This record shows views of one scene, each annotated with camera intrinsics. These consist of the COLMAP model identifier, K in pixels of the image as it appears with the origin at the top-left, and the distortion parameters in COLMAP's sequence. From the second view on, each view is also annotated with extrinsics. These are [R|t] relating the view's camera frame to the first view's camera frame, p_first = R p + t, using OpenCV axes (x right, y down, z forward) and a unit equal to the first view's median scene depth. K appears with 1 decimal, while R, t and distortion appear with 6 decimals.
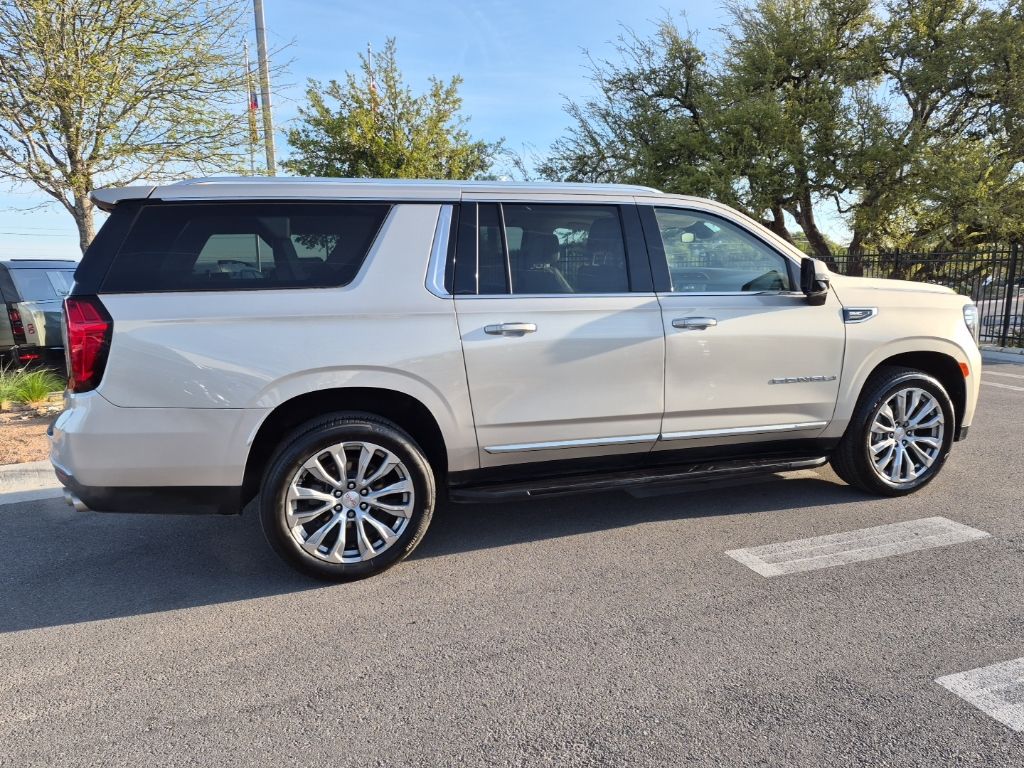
lens RADIAL K [[713.8, 0, 504.1], [0, 713.8, 387.8], [0, 0, 1]] dist [0.069734, -0.059158]
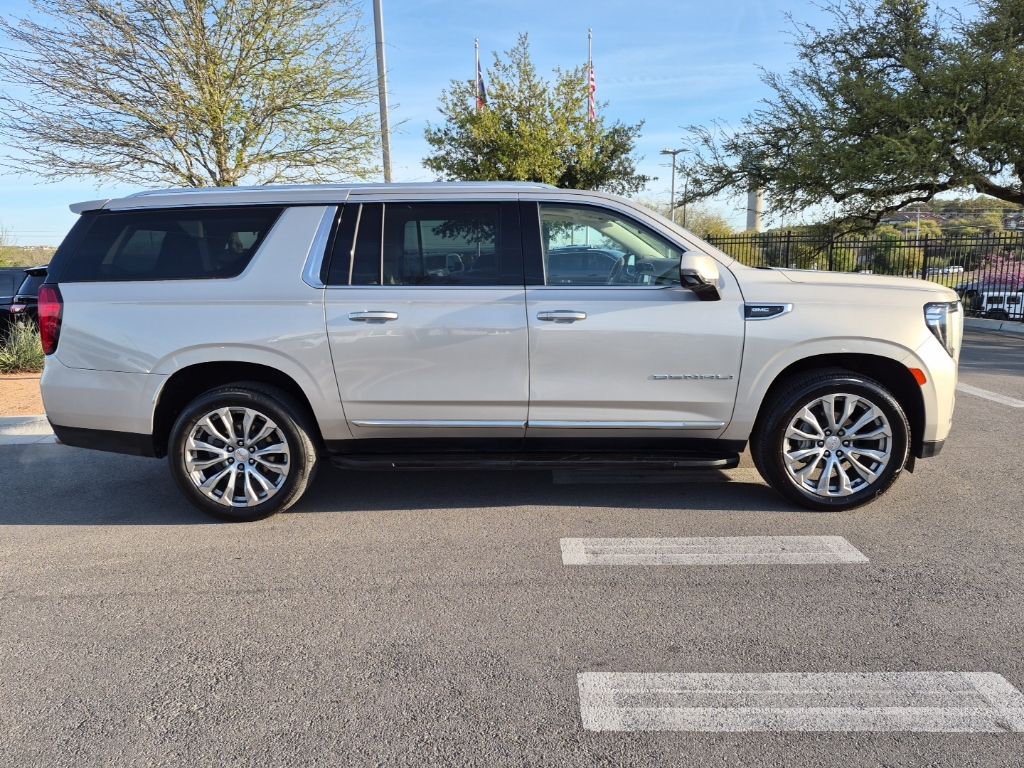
lens RADIAL K [[713.8, 0, 505.2], [0, 713.8, 379.2], [0, 0, 1]] dist [0.069734, -0.059158]
pose [[0.940103, 0.056159, -0.336233, 0.539286], [-0.051414, 0.998412, 0.023007, -0.019368], [0.336991, -0.004342, 0.941498, 0.010628]]
